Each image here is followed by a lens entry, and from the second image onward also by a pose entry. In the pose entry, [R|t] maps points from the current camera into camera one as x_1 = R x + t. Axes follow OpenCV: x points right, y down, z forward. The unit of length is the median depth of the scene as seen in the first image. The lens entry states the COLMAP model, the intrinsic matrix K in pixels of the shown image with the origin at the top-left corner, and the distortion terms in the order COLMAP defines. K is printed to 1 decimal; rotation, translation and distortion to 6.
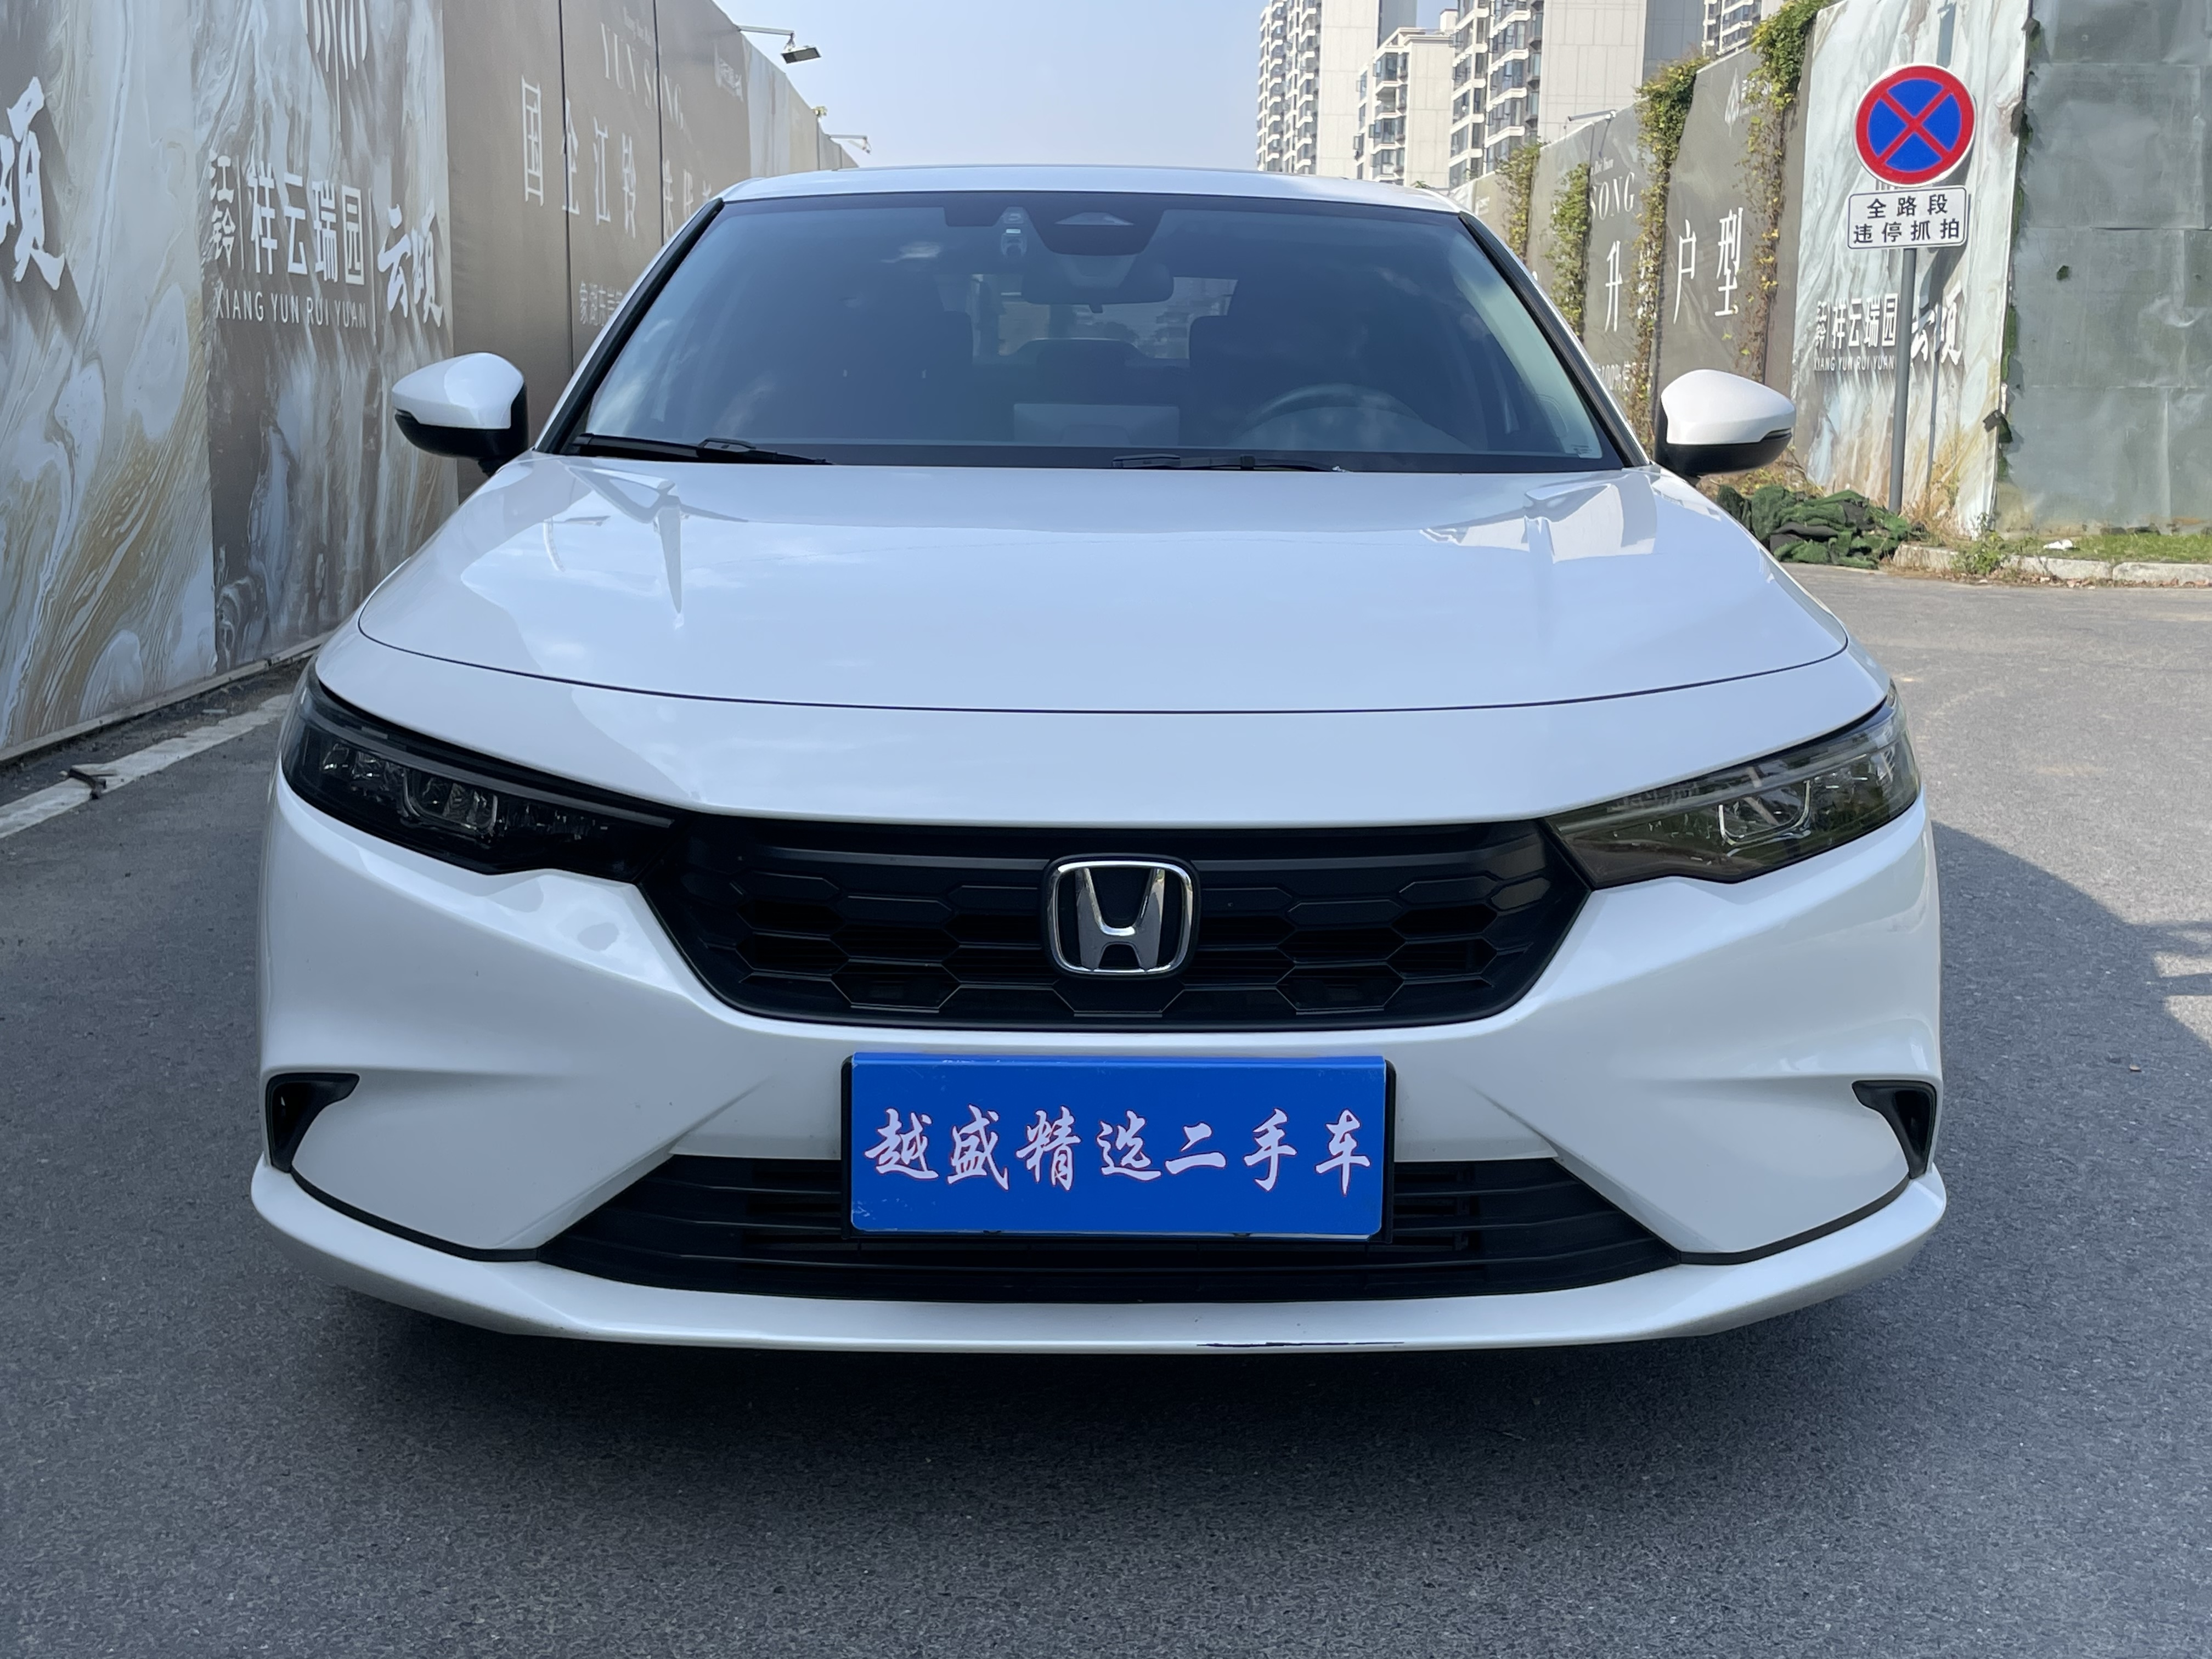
lens RADIAL K [[2559.9, 0, 1109.1], [0, 2559.9, 850.4], [0, 0, 1]] dist [0.059106, 0.000000]
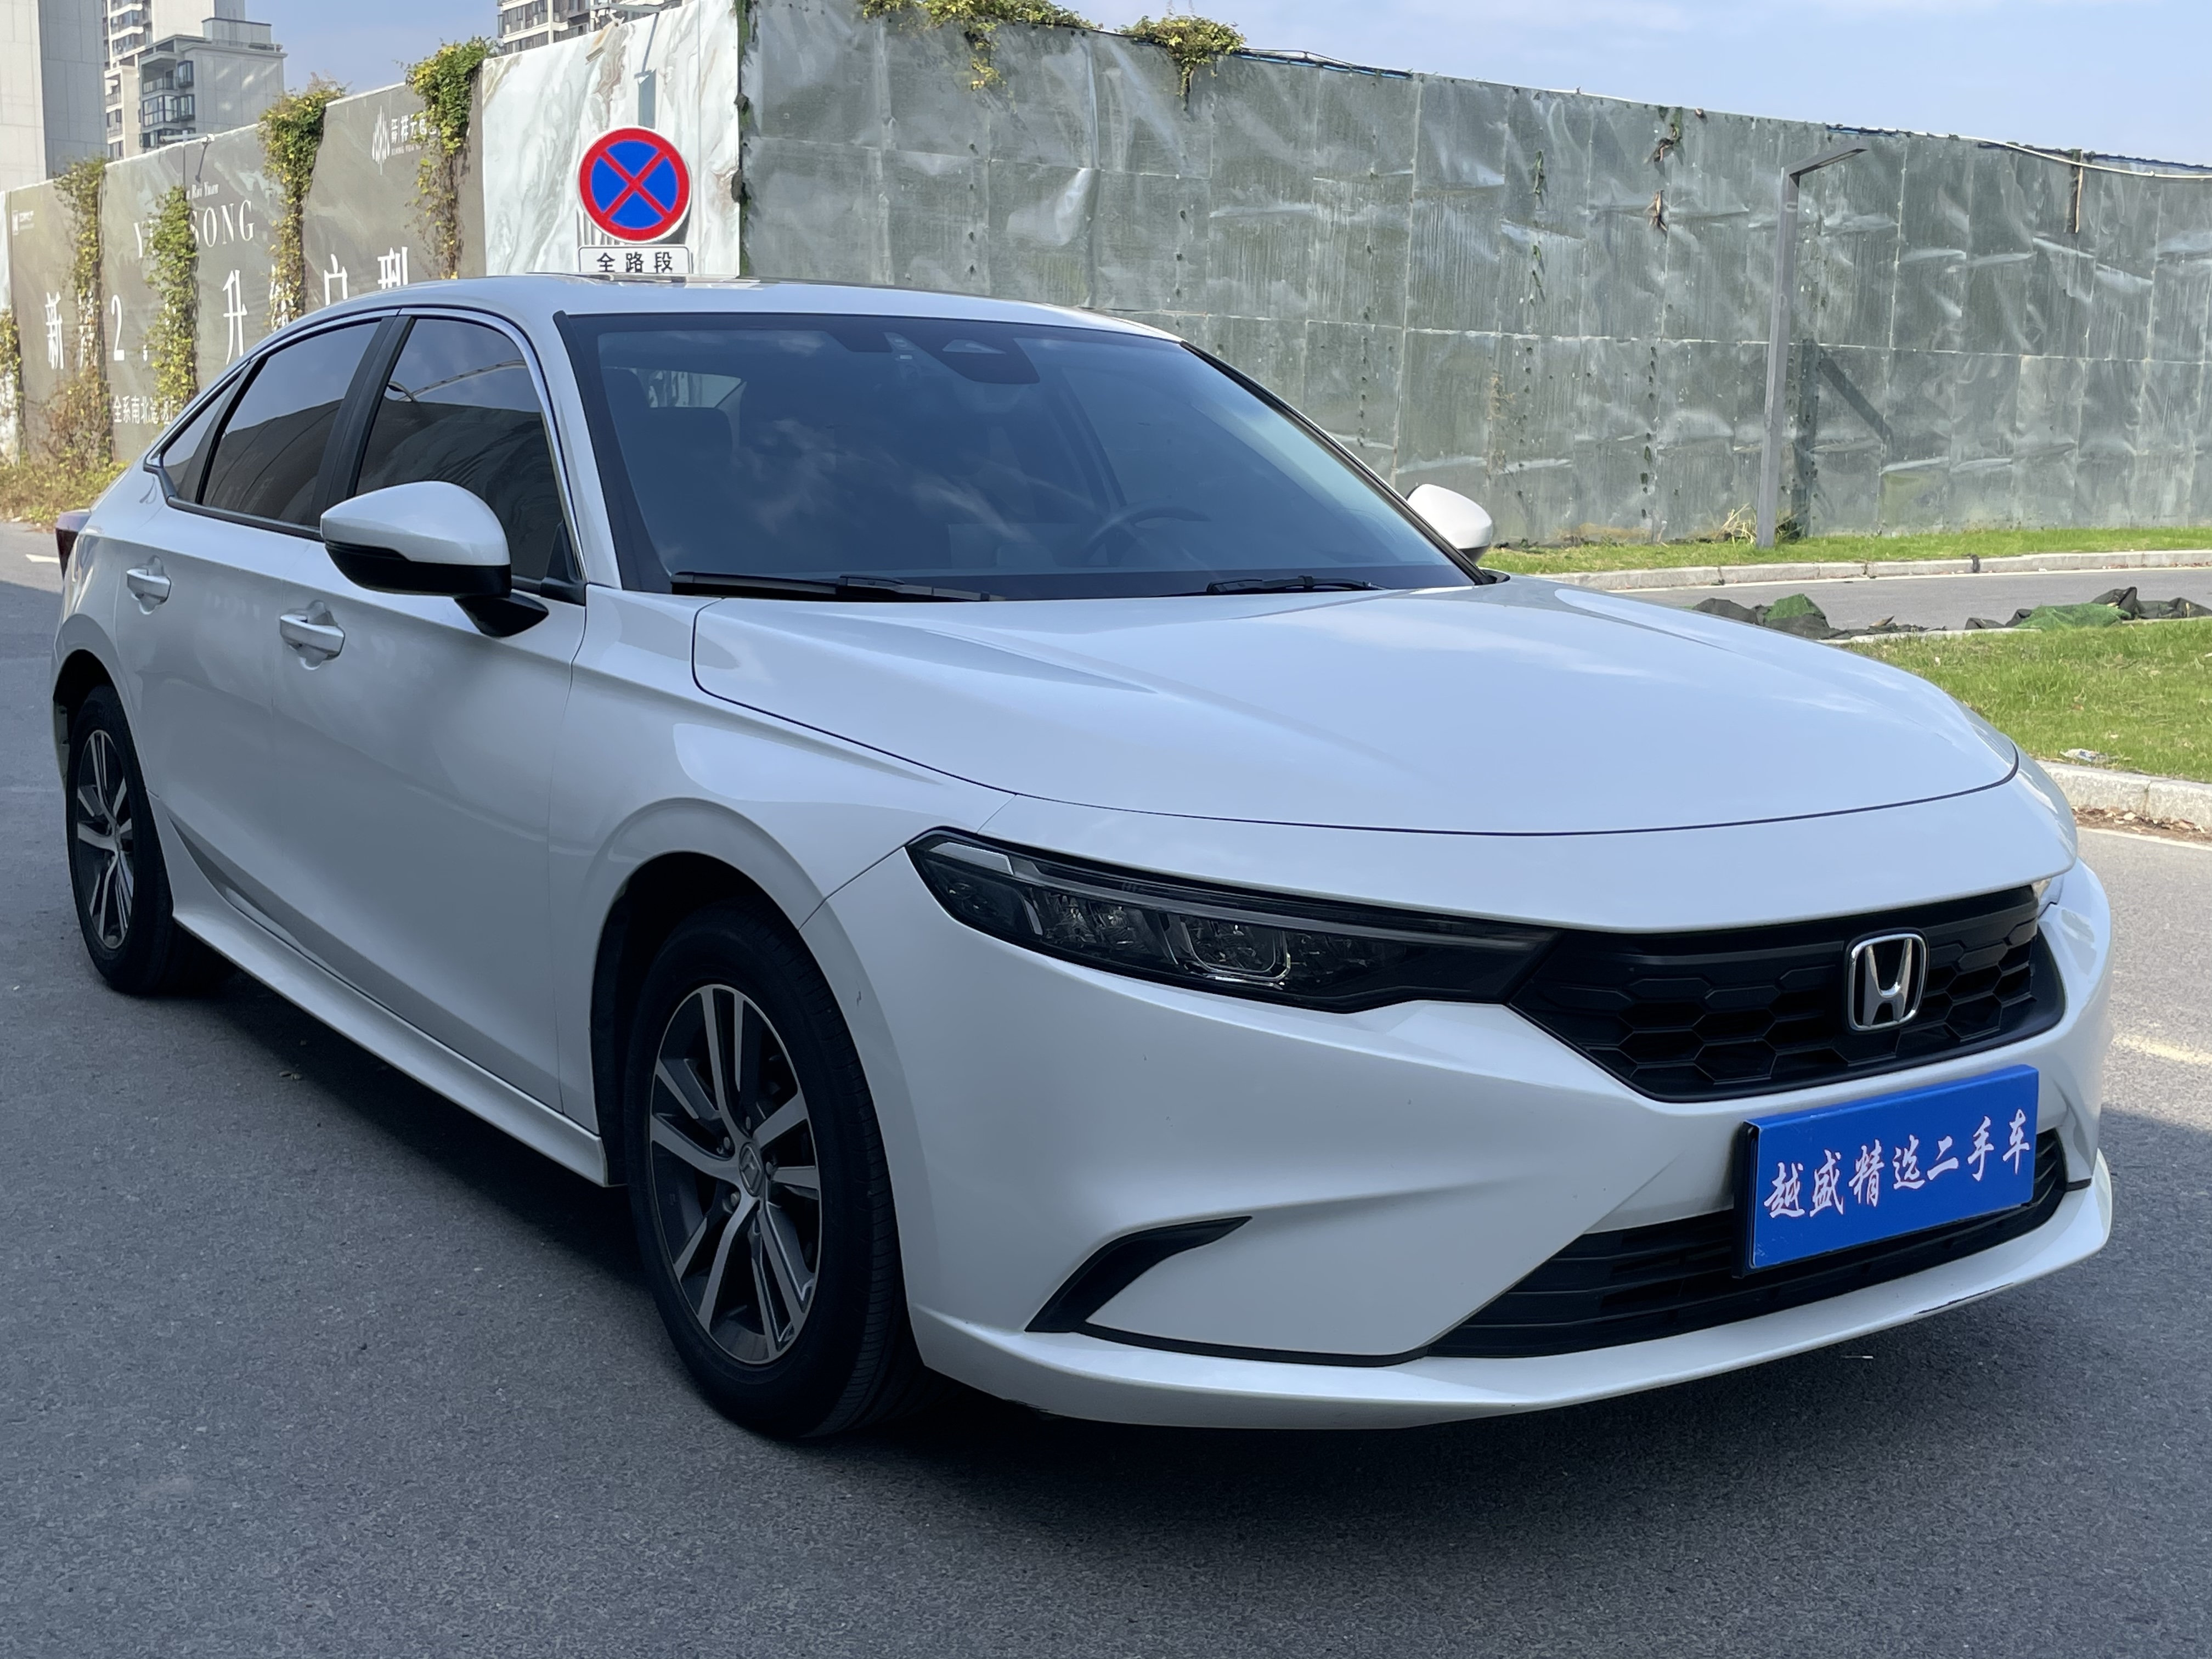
lens RADIAL K [[2559.9, 0, 1089.4], [0, 2559.9, 926.3], [0, 0, 1]] dist [0.059106, 0.000000]
pose [[0.832467, -0.107714, 0.543504, -0.143809], [0.096580, 0.994114, 0.049088, -0.014360], [-0.545592, 0.011627, 0.837970, 0.024044]]
